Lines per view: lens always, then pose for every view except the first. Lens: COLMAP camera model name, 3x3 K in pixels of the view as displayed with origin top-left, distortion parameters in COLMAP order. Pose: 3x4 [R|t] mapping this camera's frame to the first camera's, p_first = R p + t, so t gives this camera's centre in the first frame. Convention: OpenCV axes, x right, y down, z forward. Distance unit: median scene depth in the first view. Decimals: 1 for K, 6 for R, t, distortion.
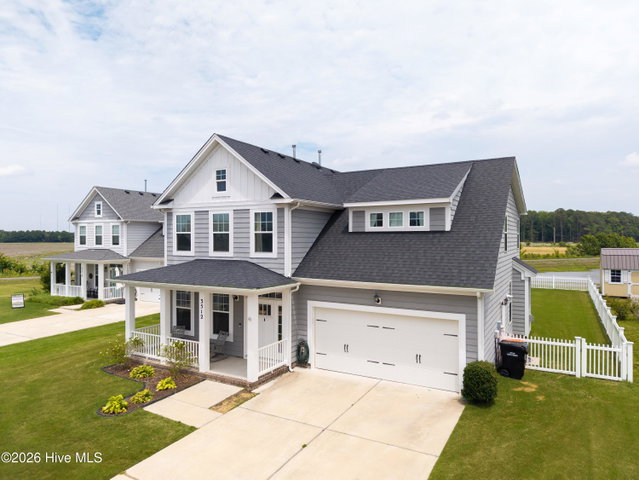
lens RADIAL K [[429.8, 0, 322.9], [0, 429.8, 240.7], [0, 0, 1]] dist [0.027309, -0.028071]
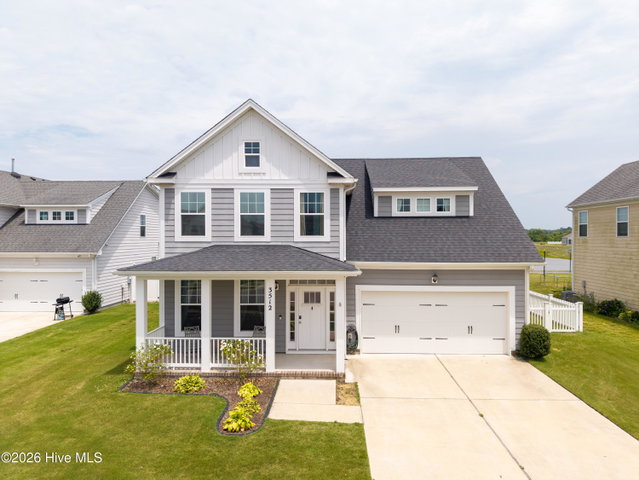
lens RADIAL K [[429.8, 0, 322.8], [0, 429.8, 241.7], [0, 0, 1]] dist [0.027309, -0.028071]
pose [[0.885482, -0.005295, 0.464643, -0.567106], [0.003032, 0.999980, 0.005617, 0.035869], [-0.464664, -0.003565, 0.885480, 0.176185]]
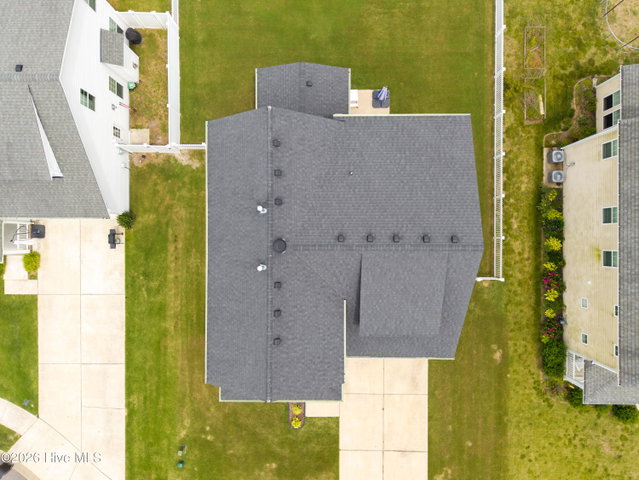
lens RADIAL K [[429.8, 0, 316.9], [0, 429.8, 239.5], [0, 0, 1]] dist [0.027309, -0.028071]
pose [[0.872966, -0.487702, -0.008825, 0.094797], [0.008597, -0.002705, 0.999959, -1.544212], [-0.487706, -0.873006, 0.001832, 1.437505]]
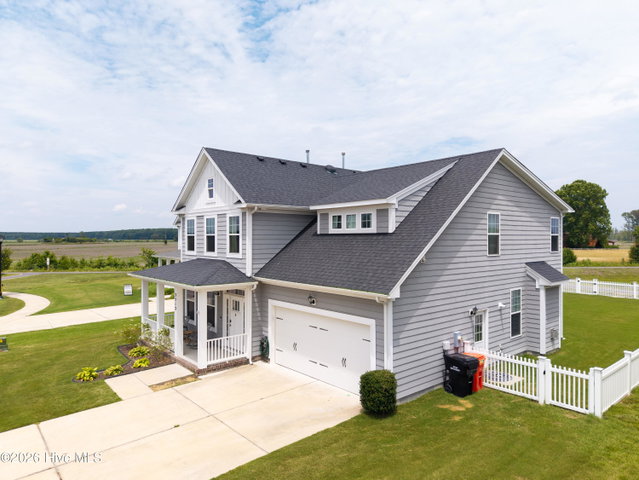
lens RADIAL K [[429.8, 0, 322.1], [0, 429.8, 240.5], [0, 0, 1]] dist [0.027309, -0.028071]
pose [[0.940029, 0.002231, -0.341086, 0.461122], [-0.002718, 0.999996, -0.000951, -0.004485], [0.341083, 0.001821, 0.940031, 0.048435]]
